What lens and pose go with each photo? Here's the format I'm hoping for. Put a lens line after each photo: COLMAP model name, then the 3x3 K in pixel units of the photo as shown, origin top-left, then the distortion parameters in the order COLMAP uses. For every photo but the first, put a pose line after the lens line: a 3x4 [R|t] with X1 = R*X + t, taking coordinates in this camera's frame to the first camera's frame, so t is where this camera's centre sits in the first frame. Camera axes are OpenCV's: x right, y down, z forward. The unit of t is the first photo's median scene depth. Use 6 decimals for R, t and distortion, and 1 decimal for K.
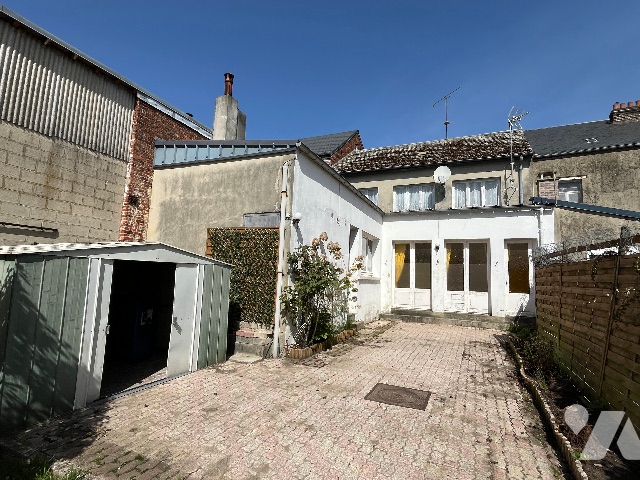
lens RADIAL K [[342.9, 0, 320.0], [0, 342.9, 240.0], [0, 0, 1]] dist [0.001303, 0.000445]
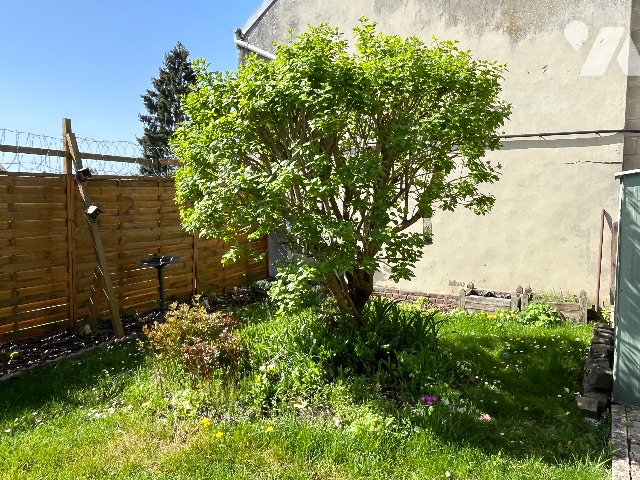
lens RADIAL K [[476.3, 0, 303.1], [0, 476.3, 240.1], [0, 0, 1]] dist [0.000878, -0.001521]
pose [[-0.110311, 0.063850, -0.991844, 0.220629], [0.106096, 0.992989, 0.052124, 0.049393], [0.988218, -0.099481, -0.116312, 0.396284]]
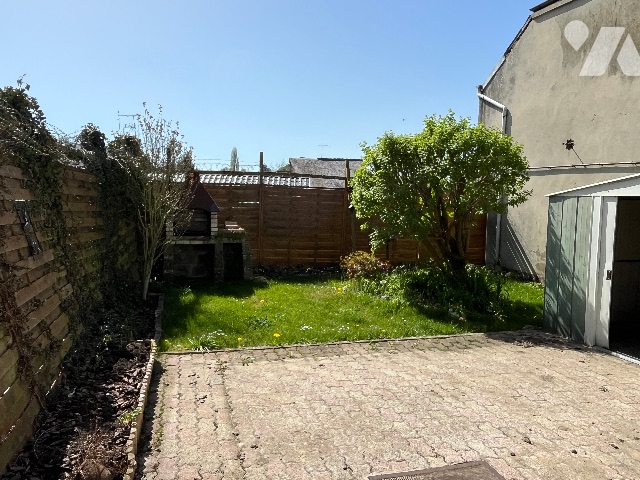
lens RADIAL K [[476.3, 0, 303.1], [0, 476.3, 240.1], [0, 0, 1]] dist [0.000878, -0.001521]
pose [[-0.774756, 0.003506, -0.632251, 0.930380], [0.014589, 0.999818, -0.012333, 0.204846], [0.632092, -0.018779, -0.774666, 1.713723]]
